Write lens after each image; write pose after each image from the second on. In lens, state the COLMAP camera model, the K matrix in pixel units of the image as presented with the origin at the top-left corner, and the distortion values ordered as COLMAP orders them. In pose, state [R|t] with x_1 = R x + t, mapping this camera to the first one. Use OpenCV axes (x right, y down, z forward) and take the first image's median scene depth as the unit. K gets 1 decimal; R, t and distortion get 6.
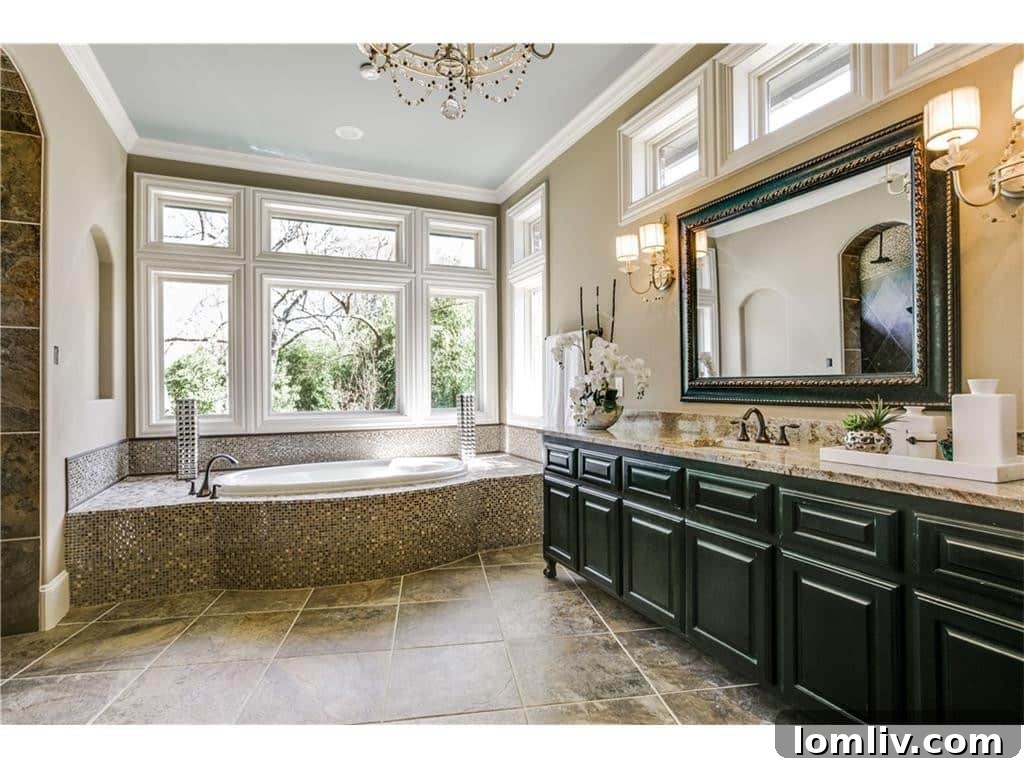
lens RADIAL K [[525.6, 0, 506.1], [0, 525.6, 386.0], [0, 0, 1]] dist [-0.014703, 0.000543]
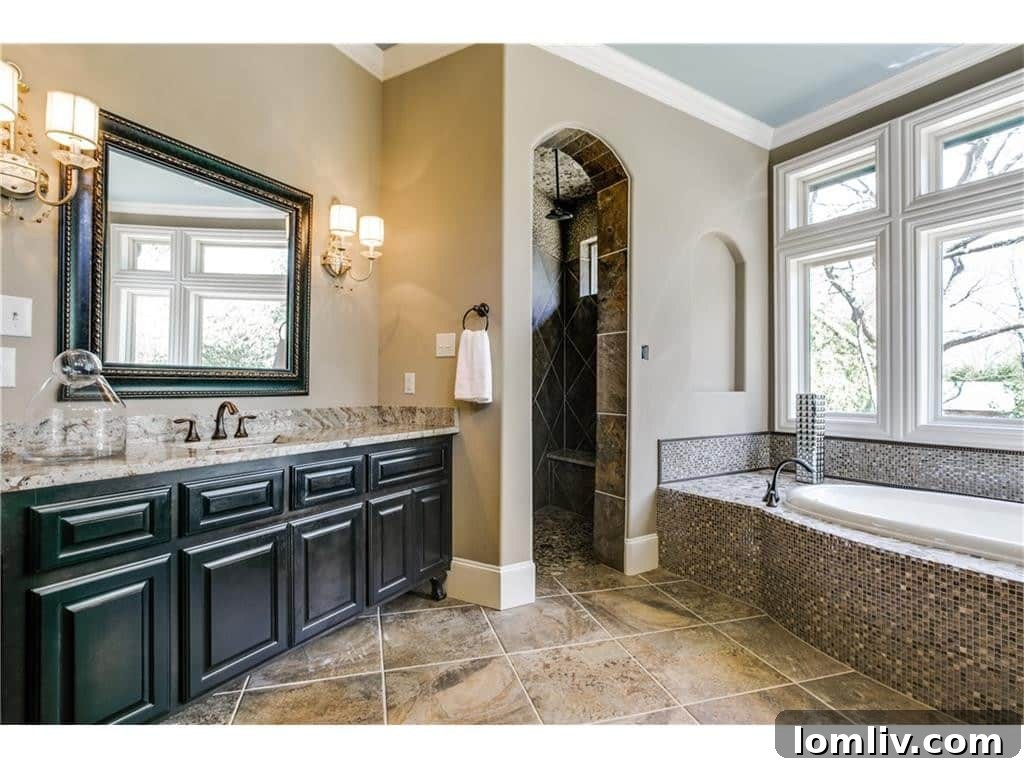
lens RADIAL K [[510.2, 0, 512.0], [0, 510.2, 380.5], [0, 0, 1]] dist [0.000613, 0.001021]
pose [[0.128651, -0.003785, -0.991683, 0.229098], [-0.000976, 0.999992, -0.003943, 0.007418], [0.991690, 0.001475, 0.128646, 0.443045]]
